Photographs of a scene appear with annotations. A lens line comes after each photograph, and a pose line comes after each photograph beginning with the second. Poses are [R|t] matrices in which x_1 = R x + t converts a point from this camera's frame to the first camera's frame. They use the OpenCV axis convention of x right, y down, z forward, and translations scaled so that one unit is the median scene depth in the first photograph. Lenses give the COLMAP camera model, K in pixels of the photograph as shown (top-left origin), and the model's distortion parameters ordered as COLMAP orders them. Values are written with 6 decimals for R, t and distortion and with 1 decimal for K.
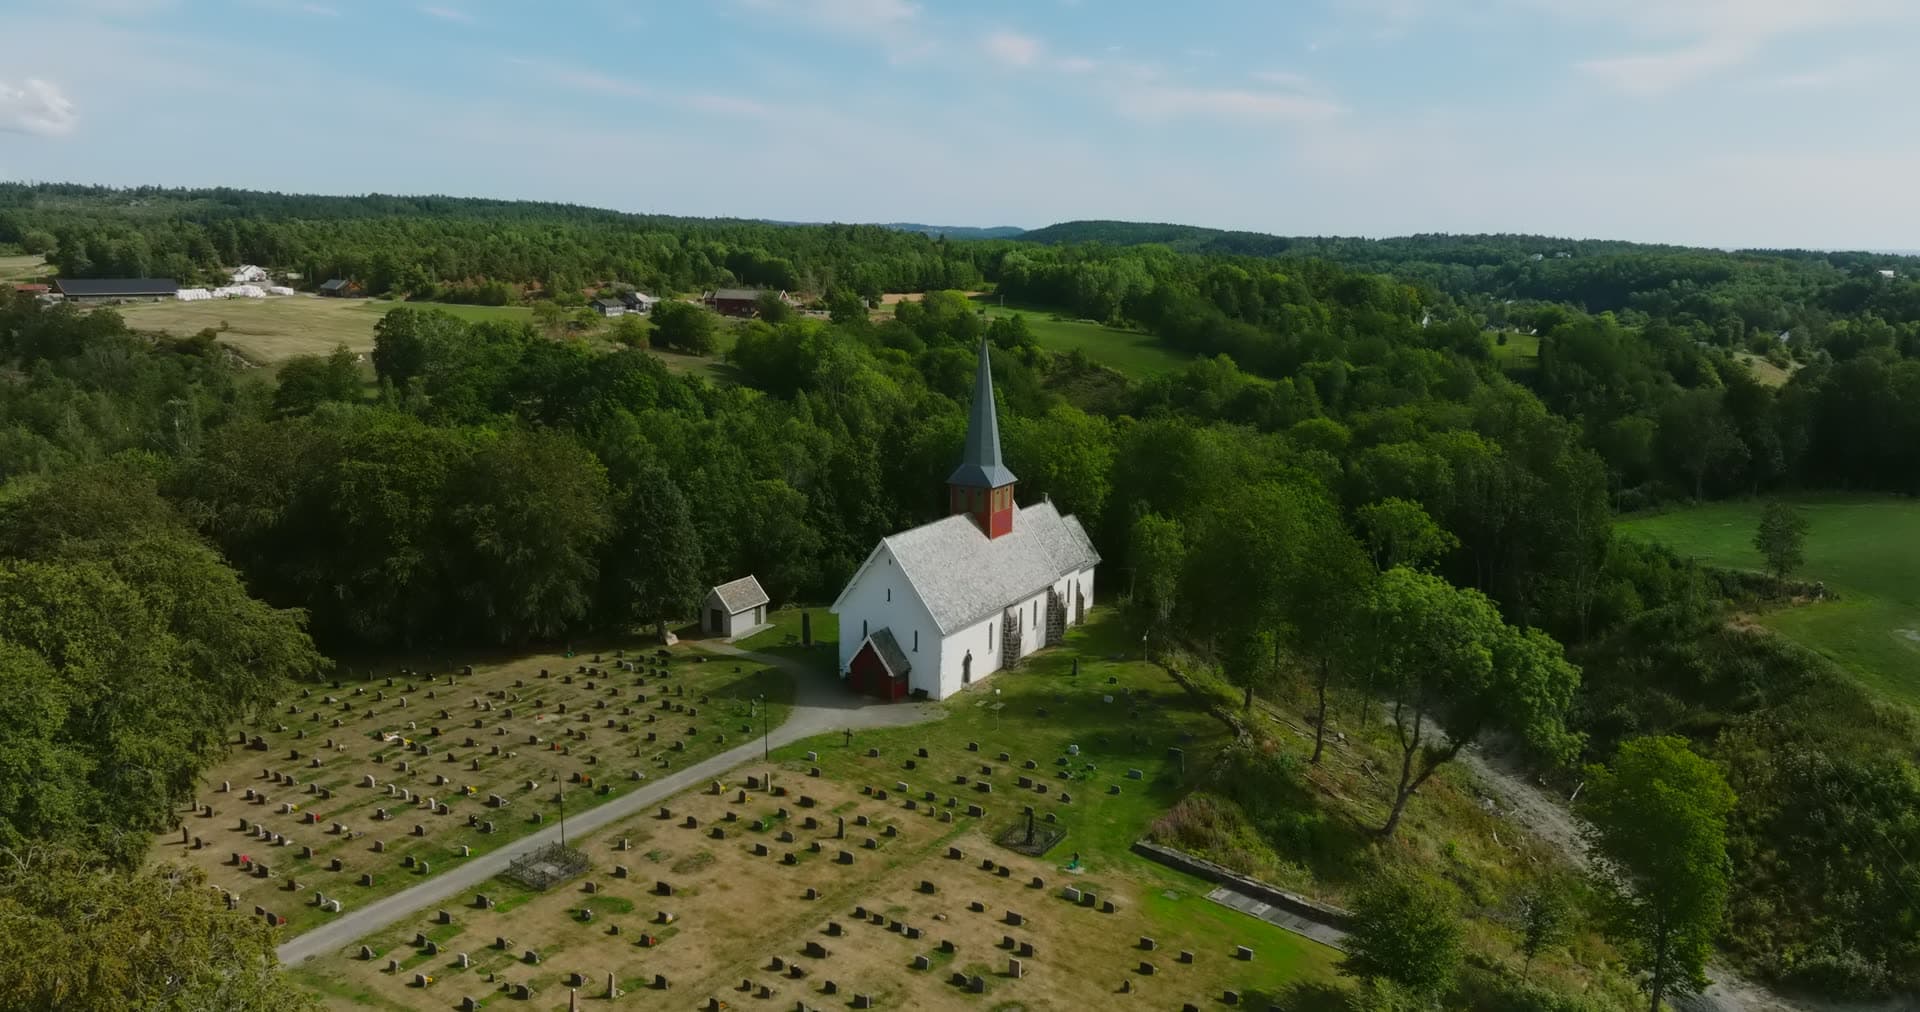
lens RADIAL K [[1345.2, 0, 961.3], [0, 1345.2, 507.3], [0, 0, 1]] dist [-0.003156, 0.018104]
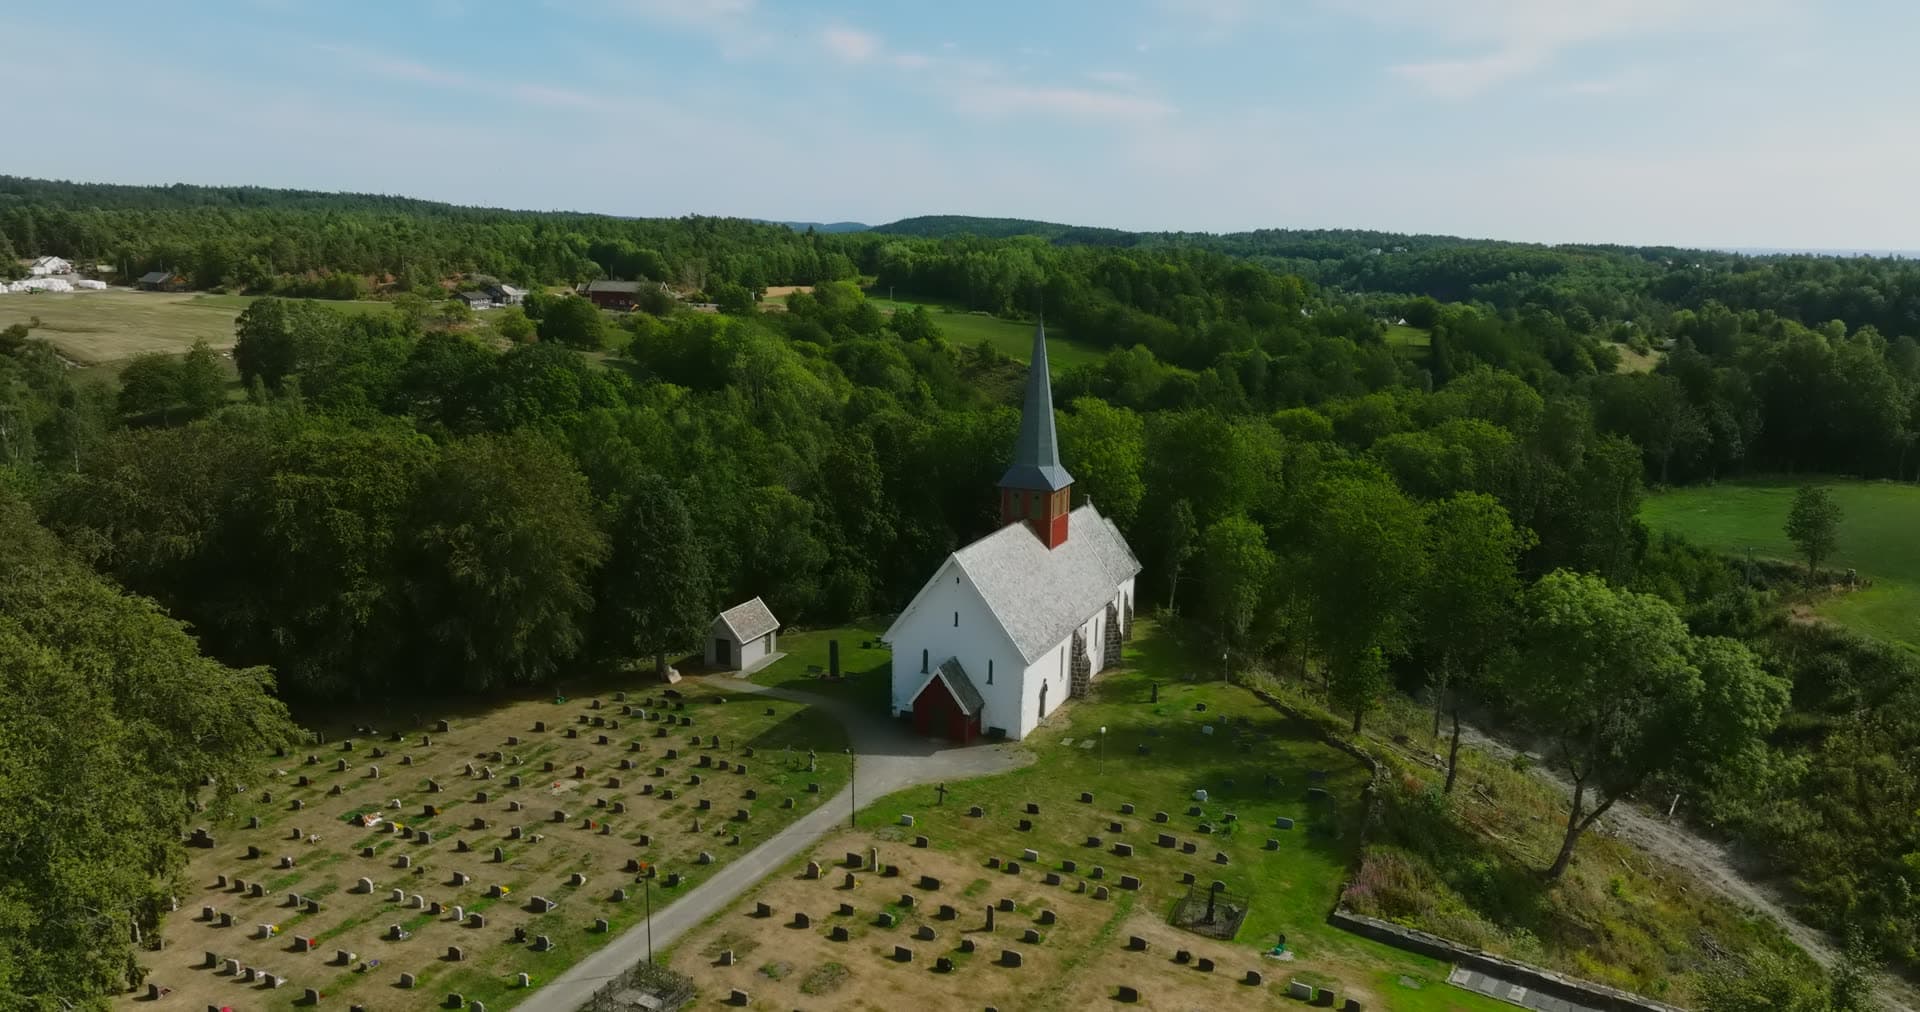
lens RADIAL K [[1345.2, 0, 961.1], [0, 1345.2, 509.2], [0, 0, 1]] dist [-0.003156, 0.018104]
pose [[0.993215, -0.022225, 0.114146, -0.122905], [0.021763, 0.999749, 0.005292, -0.007719], [-0.114235, -0.002772, 0.993450, 0.125690]]
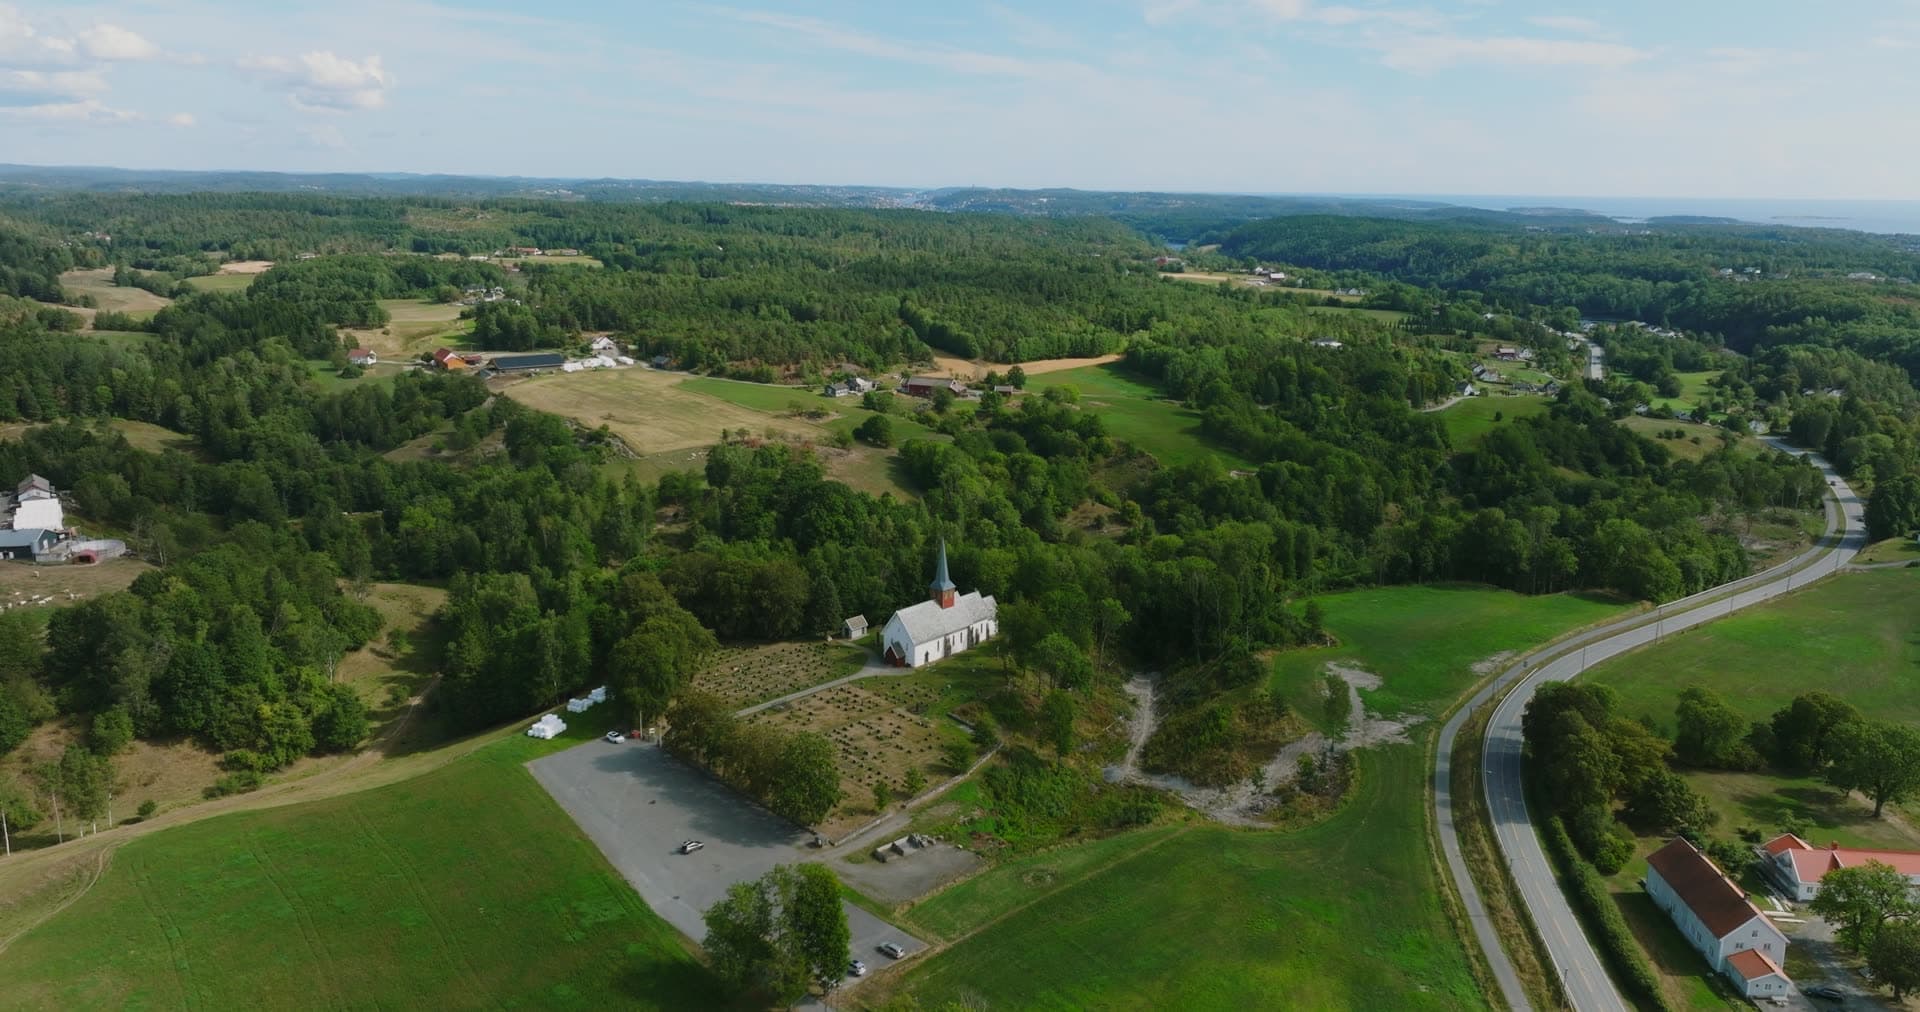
lens RADIAL K [[1345.2, 0, 963.5], [0, 1345.2, 507.7], [0, 0, 1]] dist [-0.003156, 0.018104]
pose [[0.983439, 0.038703, -0.177059, 0.485344], [-0.033042, 0.998848, 0.034811, -0.251150], [0.178203, -0.028384, 0.983584, -1.500608]]
